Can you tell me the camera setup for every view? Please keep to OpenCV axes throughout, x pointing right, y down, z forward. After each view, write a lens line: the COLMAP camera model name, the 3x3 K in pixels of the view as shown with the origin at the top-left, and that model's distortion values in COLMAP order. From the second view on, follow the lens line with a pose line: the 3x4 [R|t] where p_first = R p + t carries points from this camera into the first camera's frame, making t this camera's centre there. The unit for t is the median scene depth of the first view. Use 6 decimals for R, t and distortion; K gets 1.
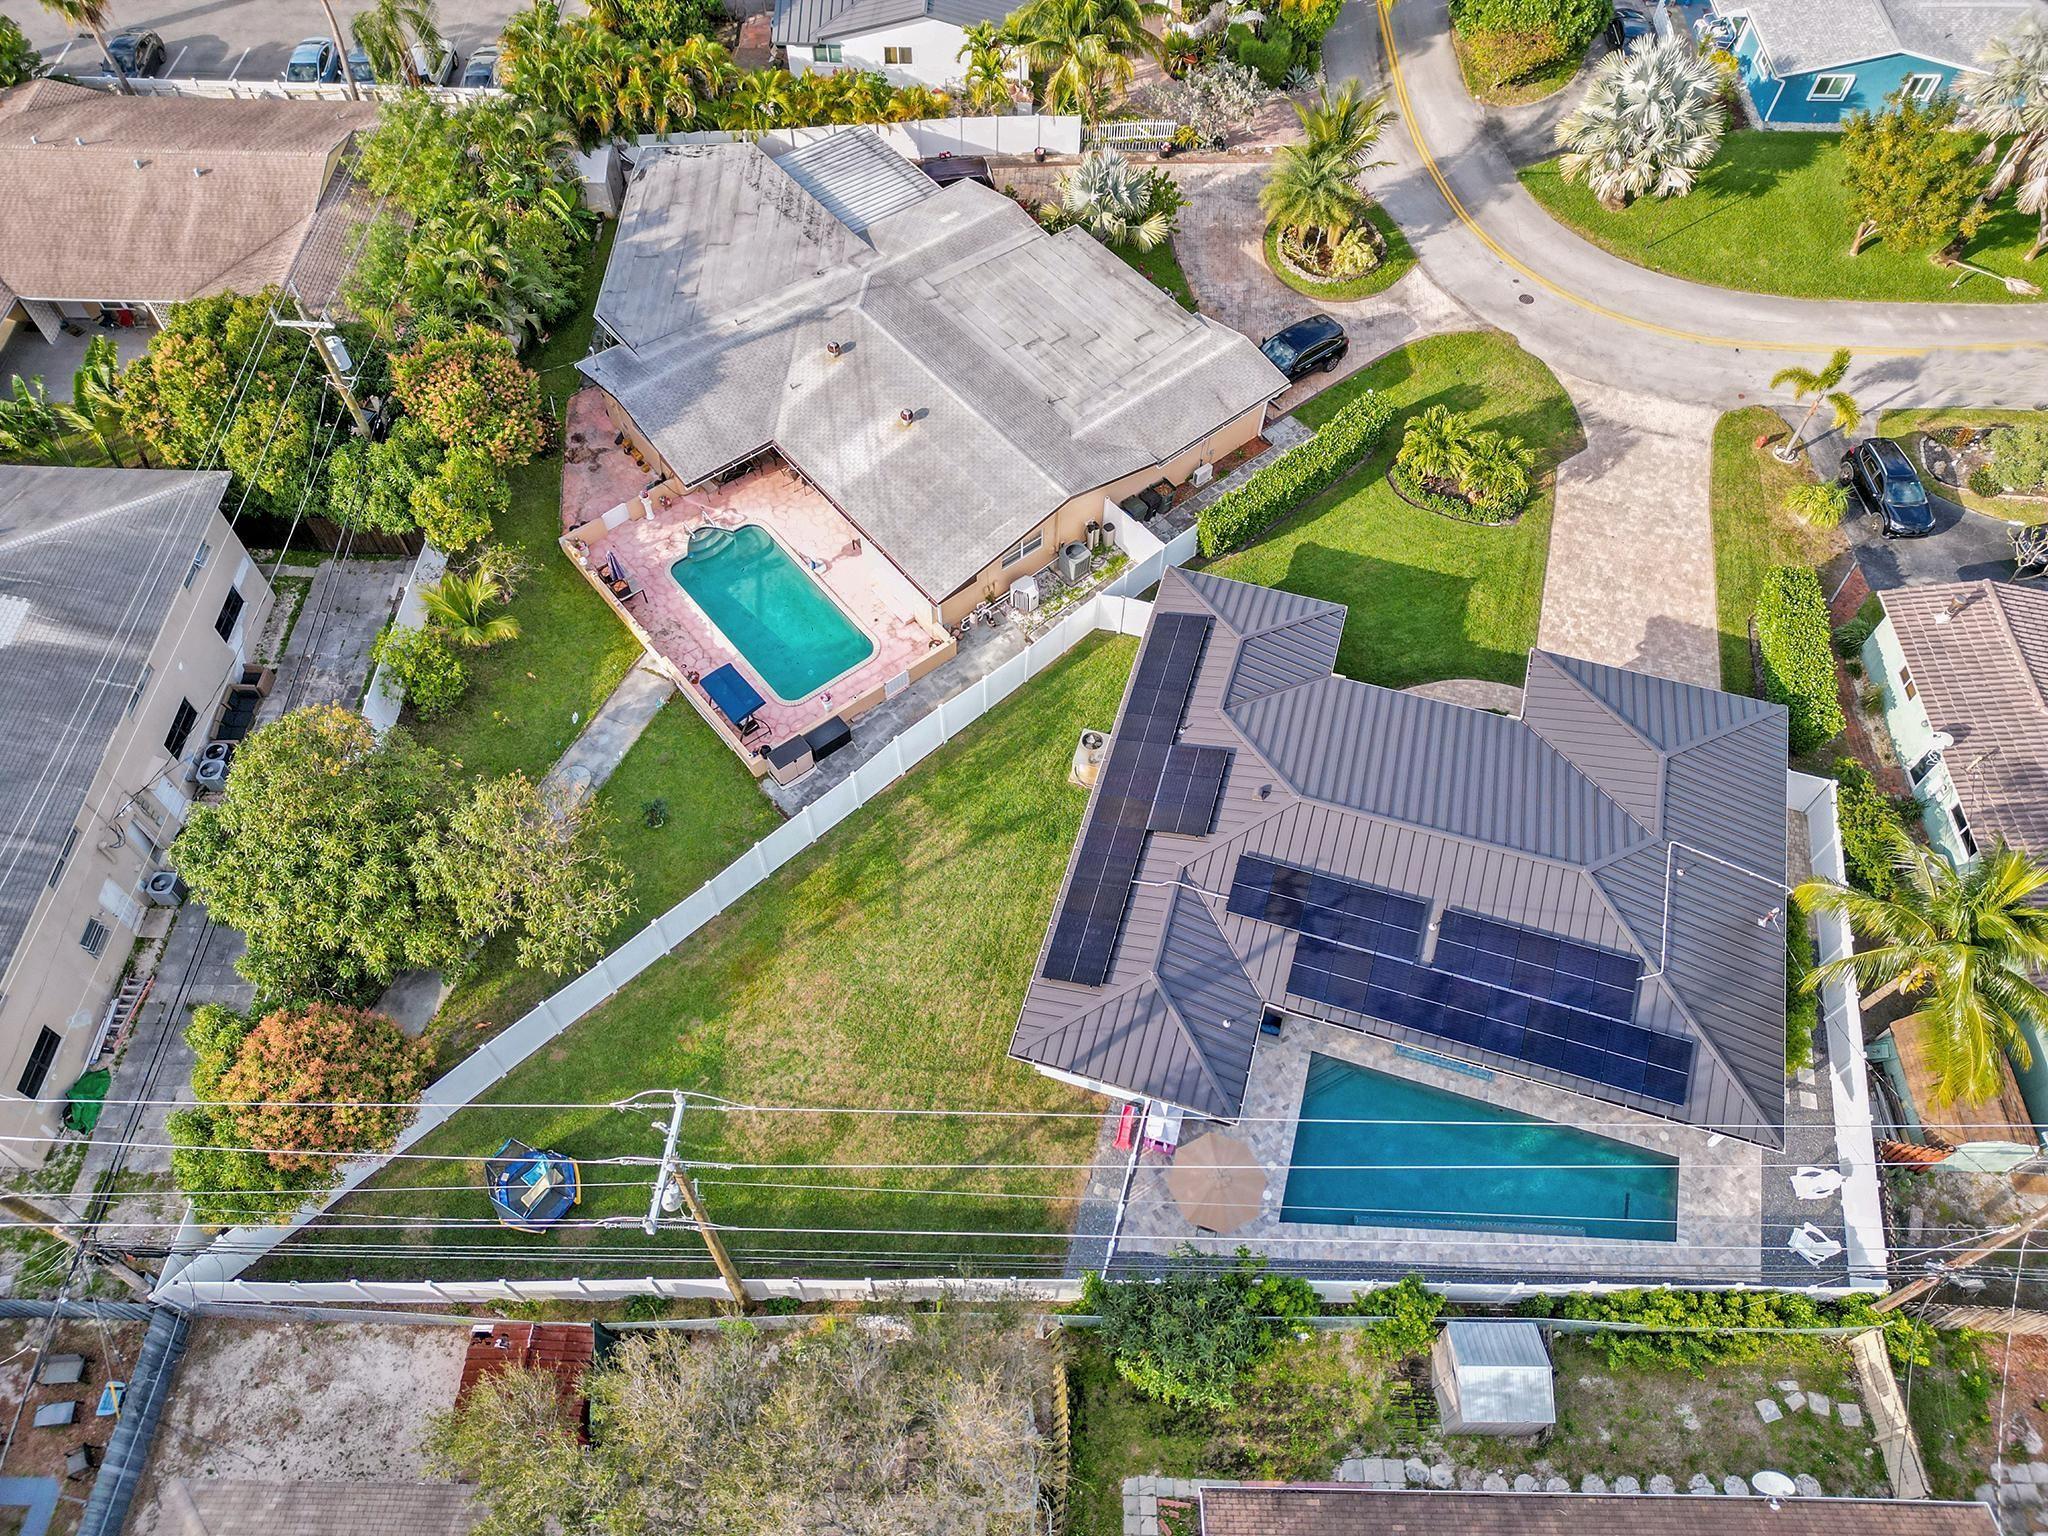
lens RADIAL K [[1417.9, 0, 1024.0], [0, 1417.9, 768.0], [0, 0, 1]] dist [0.079104, -0.082829]
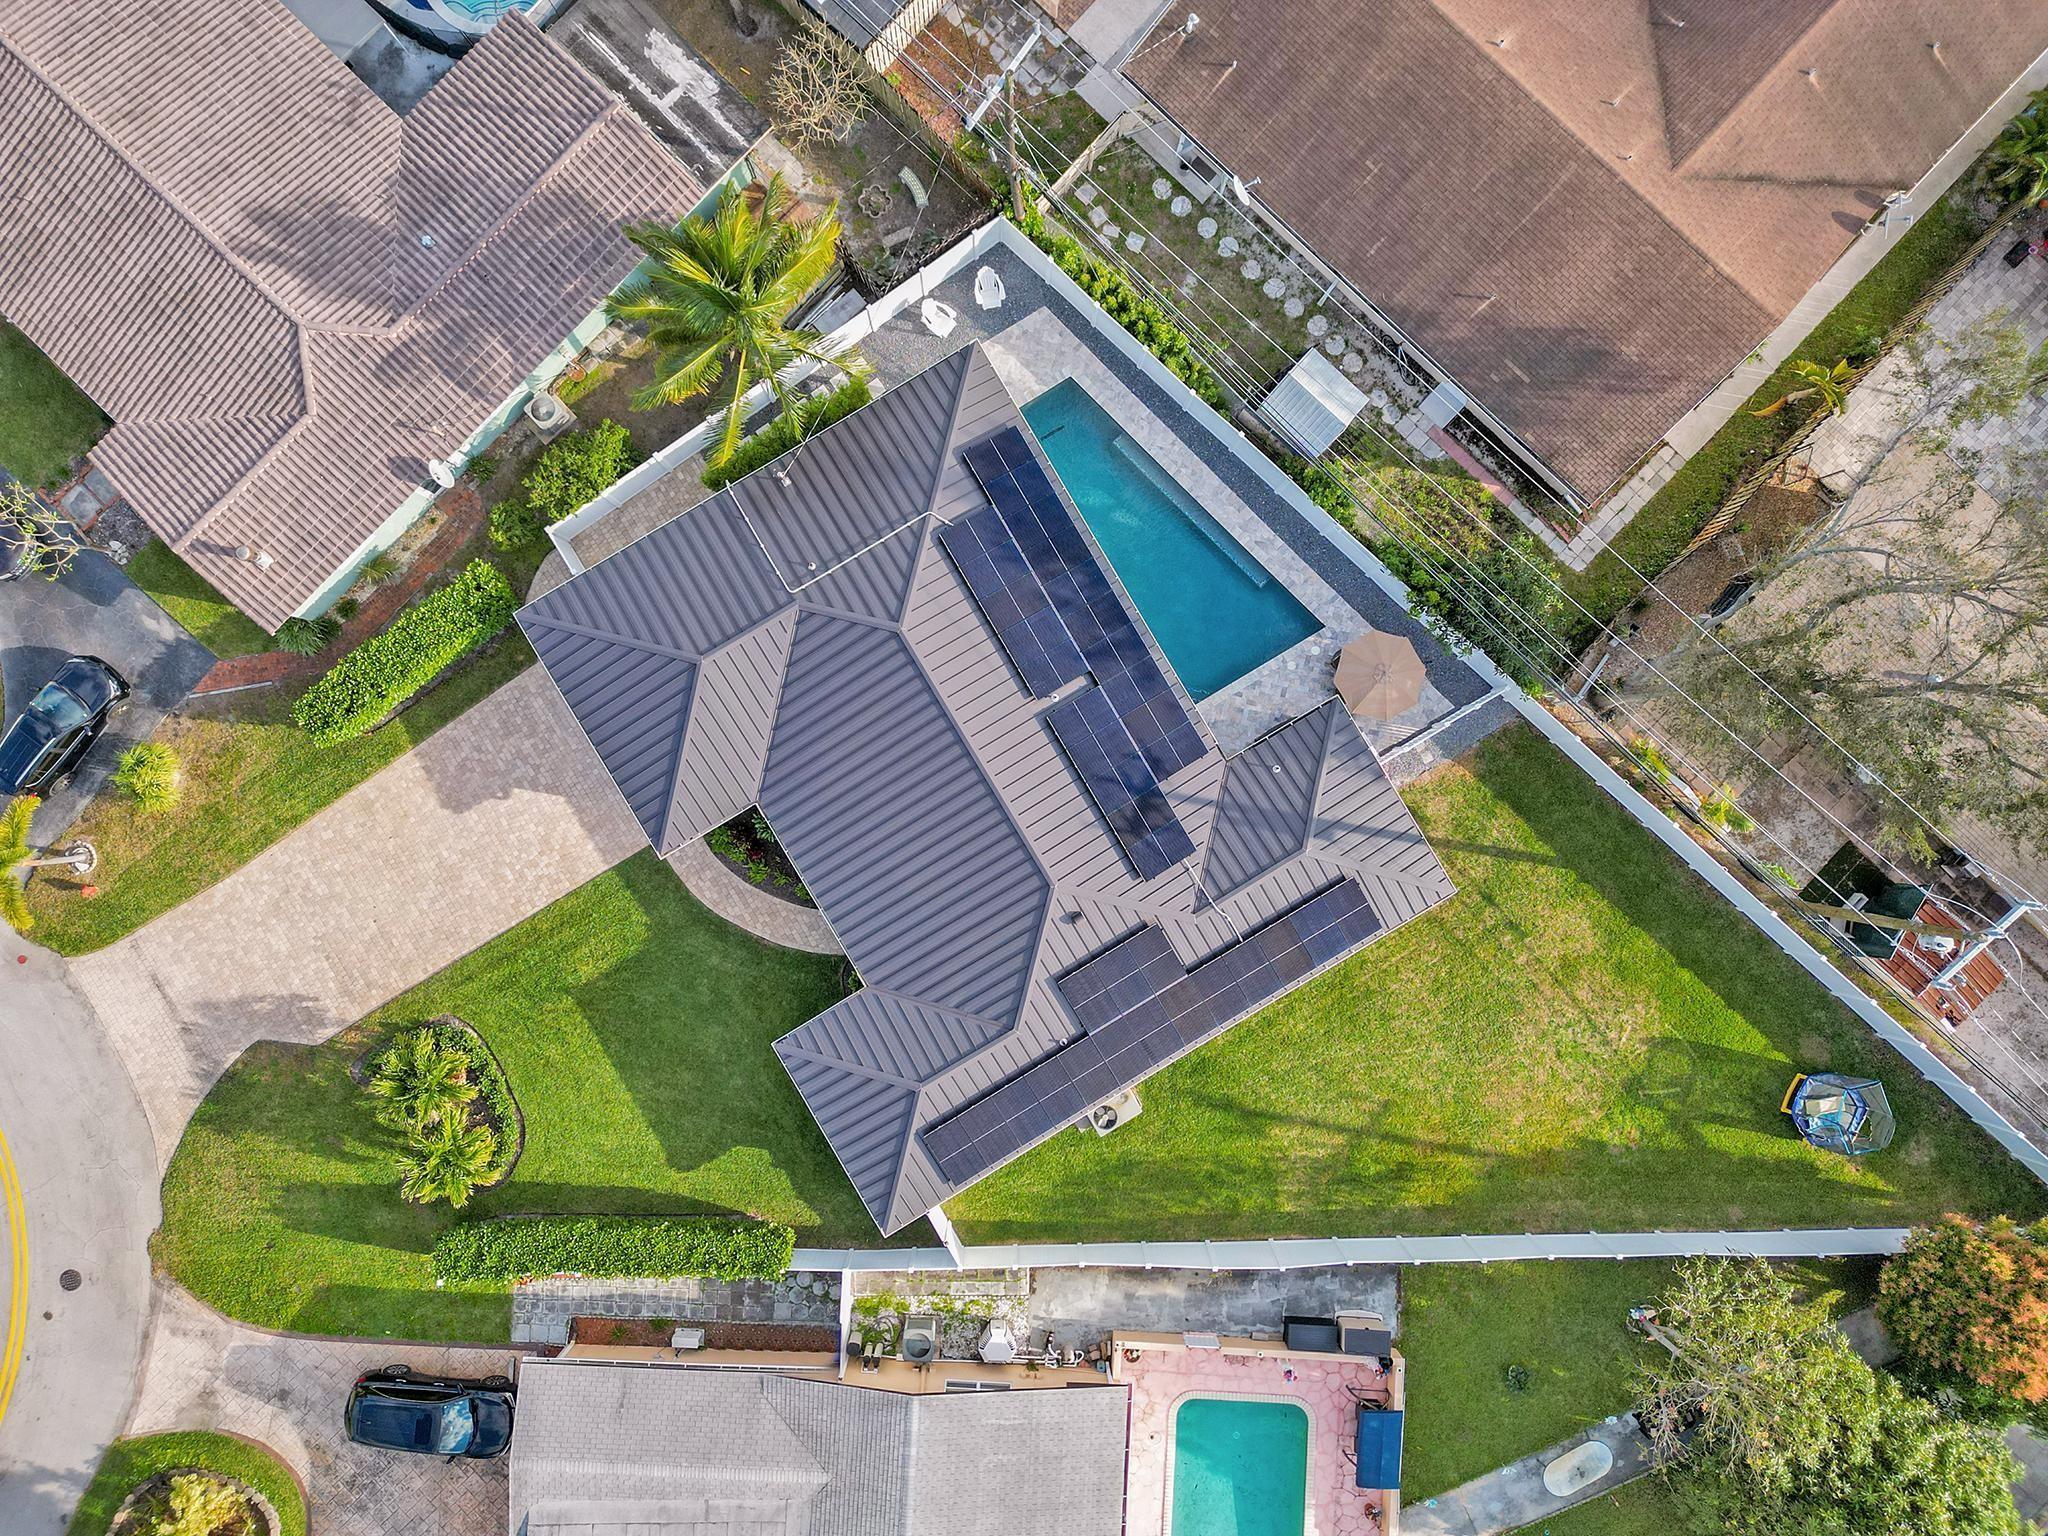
lens RADIAL K [[1417.9, 0, 1024.0], [0, 1417.9, 768.0], [0, 0, 1]] dist [0.079104, -0.082829]
pose [[-0.739978, -0.672603, -0.006194, 0.247787], [0.554433, -0.615133, 0.560550, -0.426949], [-0.380838, 0.411360, 0.828097, 0.202231]]
